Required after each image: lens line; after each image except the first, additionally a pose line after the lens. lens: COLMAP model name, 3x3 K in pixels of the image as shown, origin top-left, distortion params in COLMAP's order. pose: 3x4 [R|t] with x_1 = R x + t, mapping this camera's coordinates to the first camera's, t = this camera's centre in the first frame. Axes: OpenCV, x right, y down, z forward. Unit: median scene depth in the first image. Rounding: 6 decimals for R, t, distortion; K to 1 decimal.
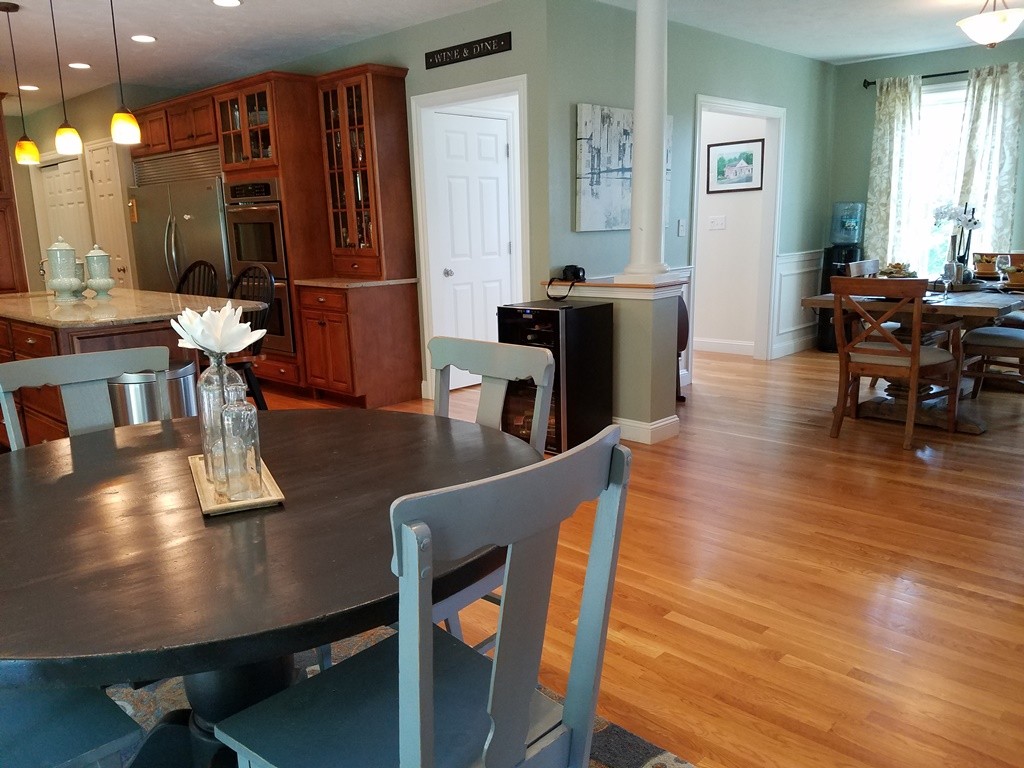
lens RADIAL K [[802.5, 0, 513.4], [0, 802.5, 403.6], [0, 0, 1]] dist [0.162573, -0.265093]
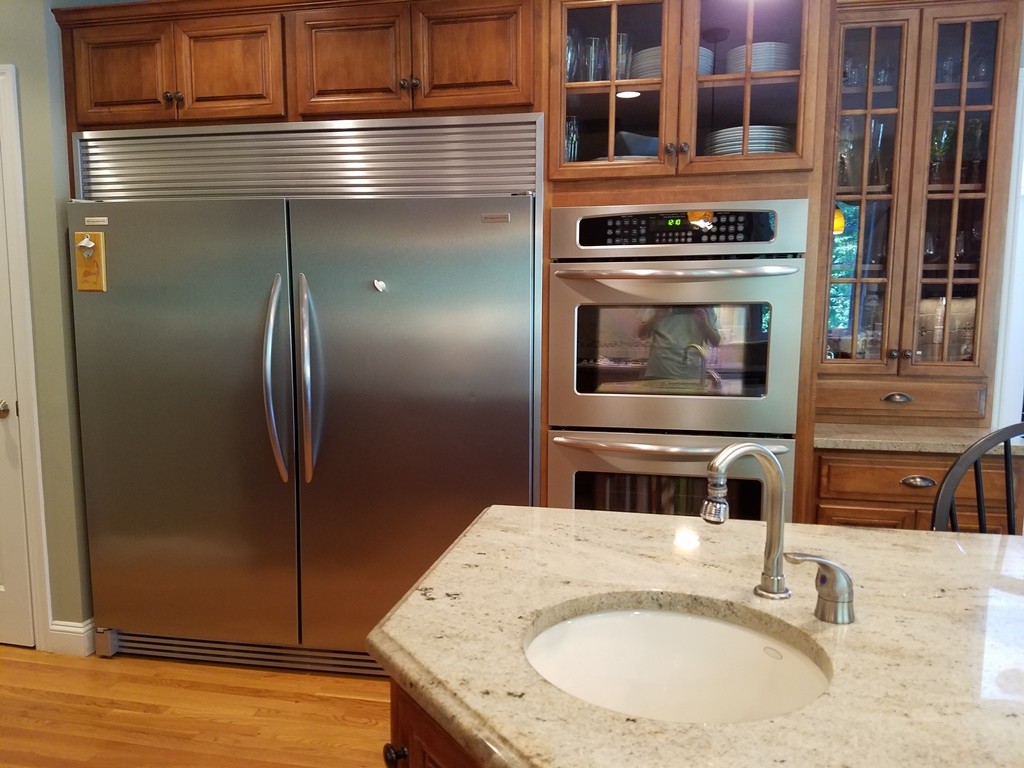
lens RADIAL K [[802.5, 0, 513.4], [0, 802.5, 403.6], [0, 0, 1]] dist [0.162573, -0.265093]
pose [[0.842750, -0.041056, 0.536737, -0.647246], [0.091669, 0.993469, -0.067940, -0.159543], [-0.530442, 0.106459, 0.841010, 0.743375]]
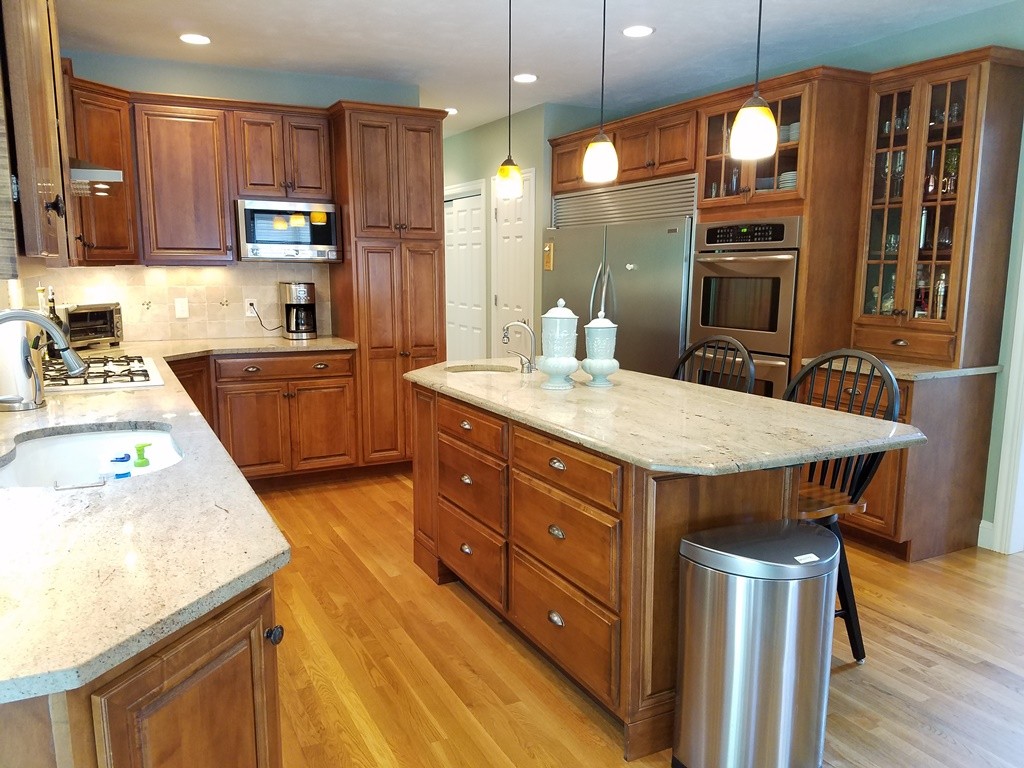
lens RADIAL K [[802.5, 0, 513.4], [0, 802.5, 403.6], [0, 0, 1]] dist [0.162573, -0.265093]
pose [[0.948438, 0.082993, -0.305906, -0.295280], [-0.096458, 0.994910, -0.029139, -0.070447], [0.301930, 0.057144, 0.951616, 0.260989]]
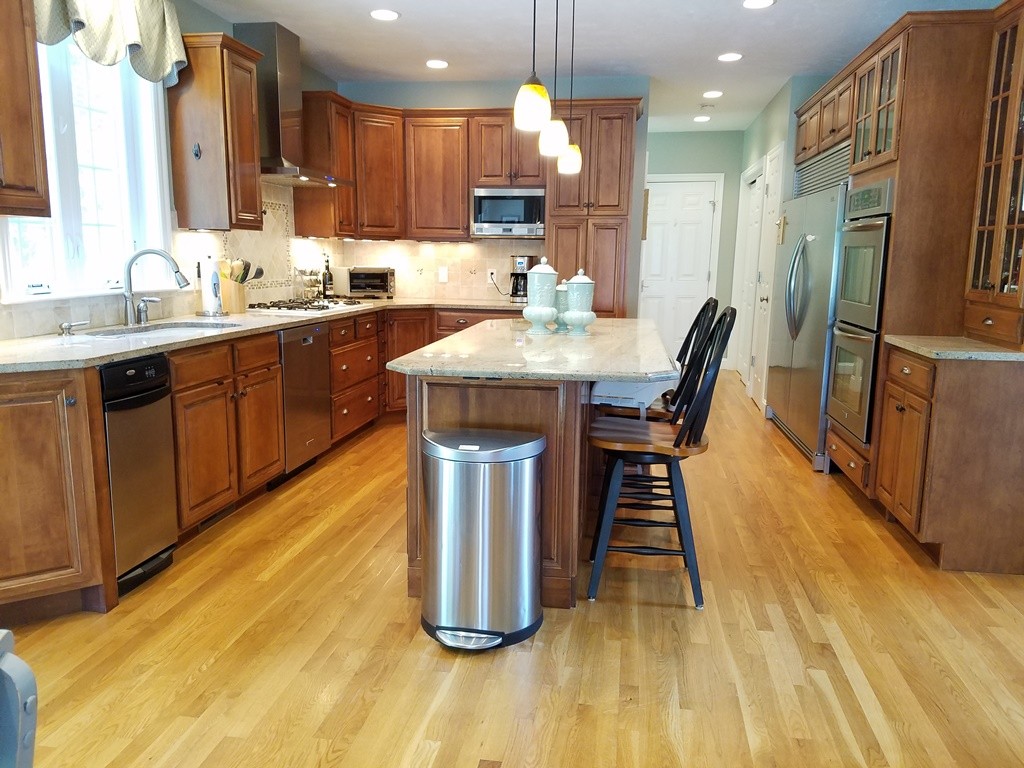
lens RADIAL K [[802.5, 0, 513.4], [0, 802.5, 403.6], [0, 0, 1]] dist [0.162573, -0.265093]
pose [[0.582175, 0.181411, -0.792567, 0.085854], [-0.205596, 0.975957, 0.072368, -0.087858], [0.786640, 0.120818, 0.605475, 0.393337]]
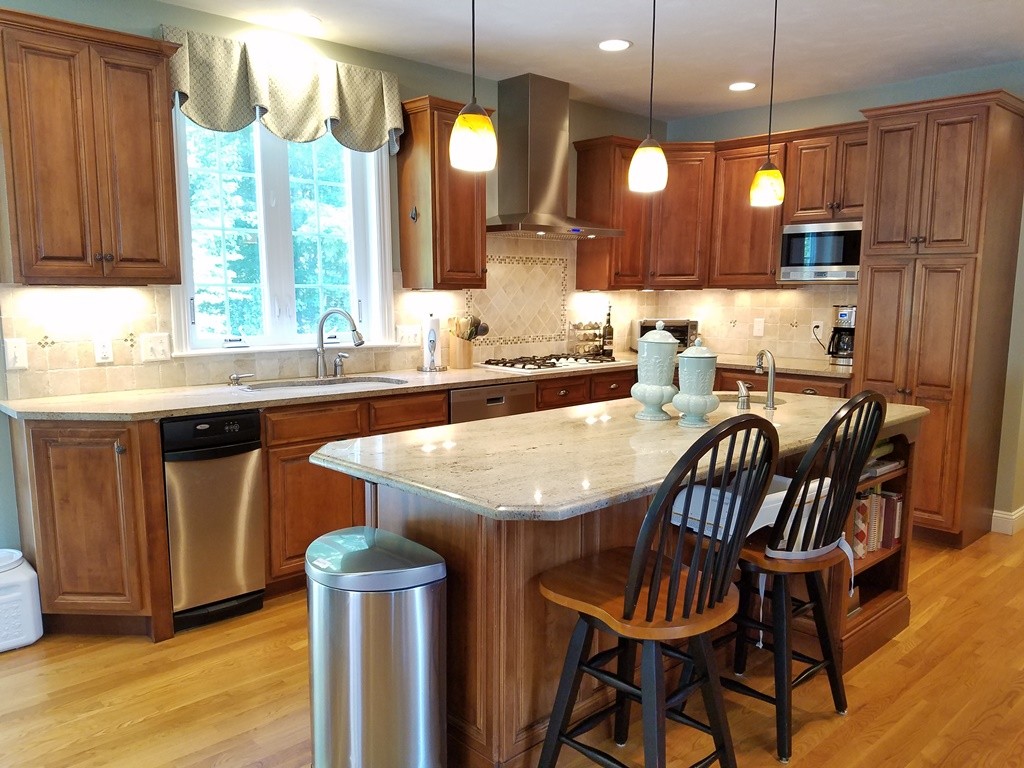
lens RADIAL K [[774.8, 0, 507.0], [0, 774.8, 421.2], [0, 0, 1]] dist [0.166618, -0.300974]
pose [[-0.041444, 0.193071, -0.980309, 0.050275], [-0.222287, 0.954781, 0.197440, -0.175468], [0.974100, 0.226092, 0.003348, 0.712244]]
